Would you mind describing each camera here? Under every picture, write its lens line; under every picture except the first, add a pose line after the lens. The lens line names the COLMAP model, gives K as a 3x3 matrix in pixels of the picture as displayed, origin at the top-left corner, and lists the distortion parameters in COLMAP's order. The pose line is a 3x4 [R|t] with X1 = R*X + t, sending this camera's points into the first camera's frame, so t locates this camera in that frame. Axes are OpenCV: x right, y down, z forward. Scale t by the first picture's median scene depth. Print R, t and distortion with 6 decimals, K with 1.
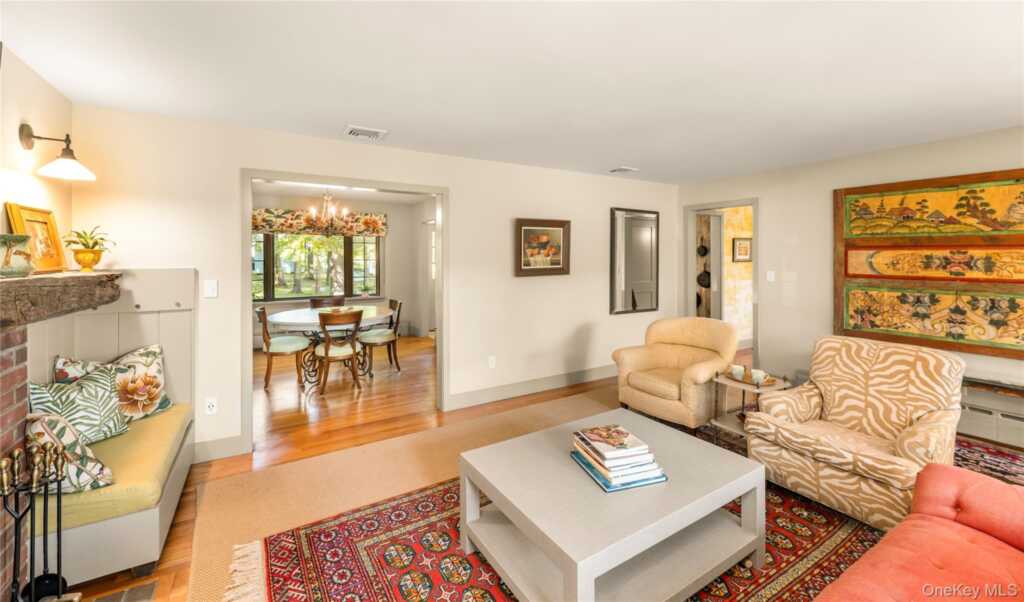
lens RADIAL K [[416.8, 0, 531.4], [0, 416.8, 257.8], [0, 0, 1]] dist [-0.000407, -0.000007]
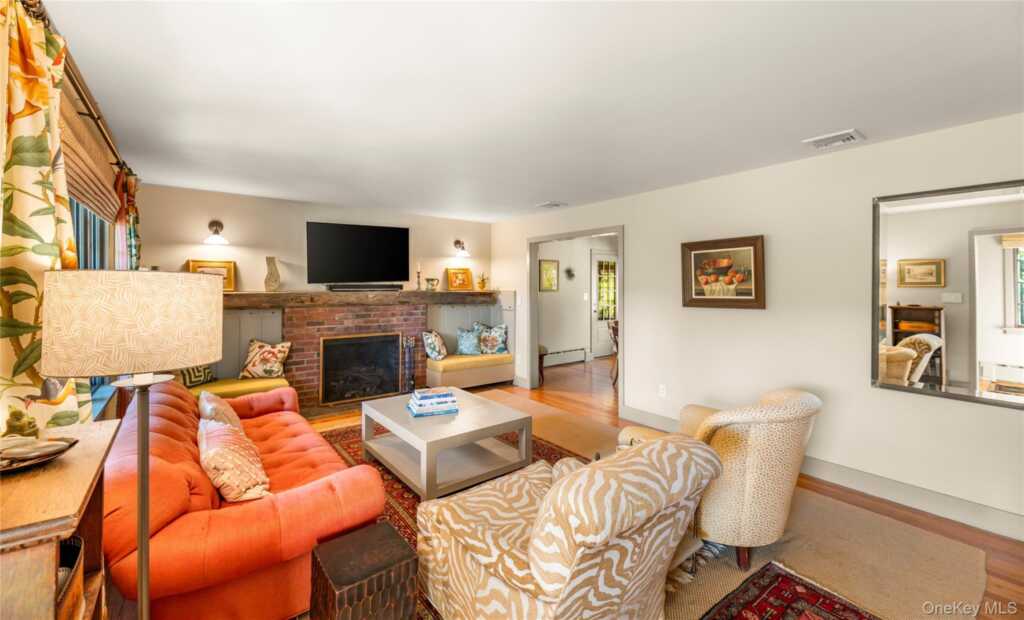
lens RADIAL K [[412.2, 0, 513.3], [0, 412.2, 283.6], [0, 0, 1]] dist [0.000222, 0.000003]
pose [[0.079035, 0.000265, -0.996872, 0.811628], [0.005274, 0.999986, 0.000684, -0.007640], [0.996858, -0.005311, 0.079033, 0.537622]]
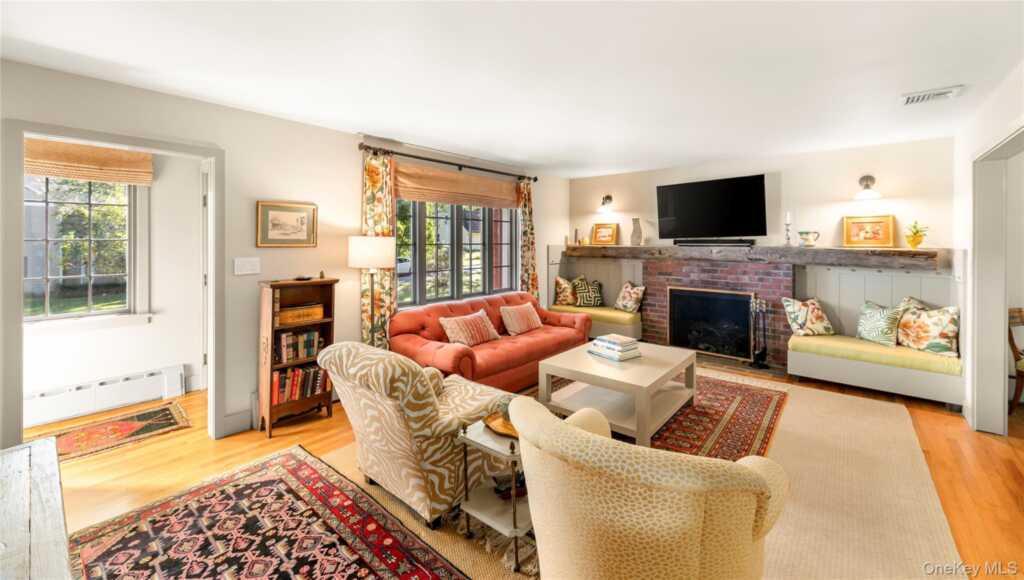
lens RADIAL K [[401.1, 0, 512.2], [0, 401.1, 244.5], [0, 0, 1]] dist [-0.000365, -0.000002]
pose [[-0.957804, 0.004541, -0.287386, 0.489248], [0.004155, 0.999989, 0.001954, 0.002340], [0.287392, 0.000678, -0.957813, 1.111292]]
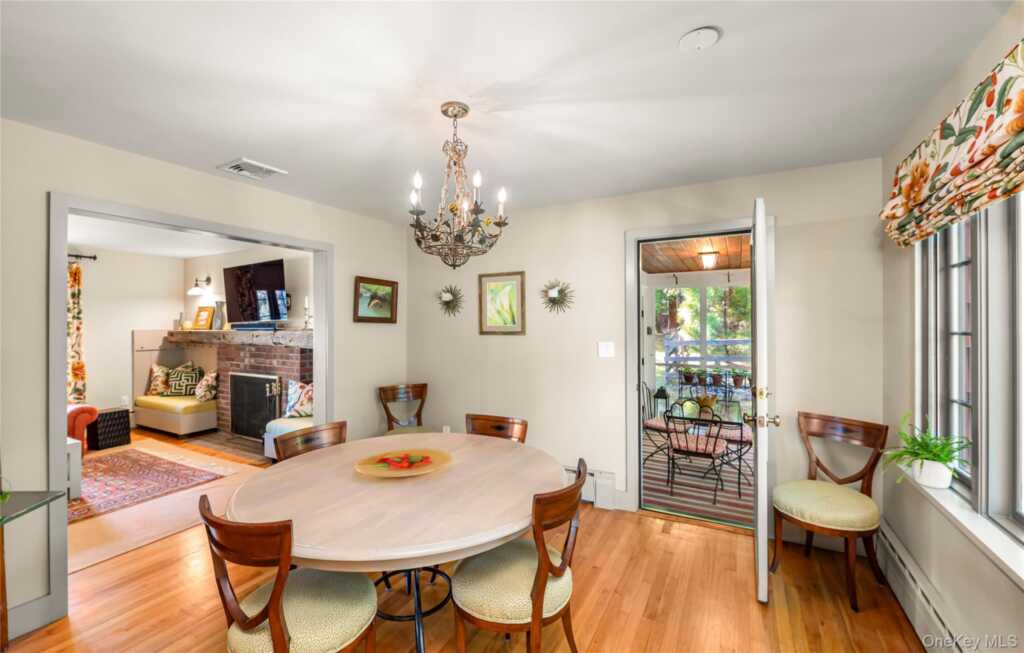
lens RADIAL K [[423.4, 0, 512.0], [0, 423.4, 326.5], [0, 0, 1]] dist [-0.000251, -0.000044]
pose [[-0.880794, 0.011449, -0.473361, -0.409611], [0.011169, 0.999932, 0.003404, 0.004876], [0.473368, -0.002288, -0.880862, 1.547515]]
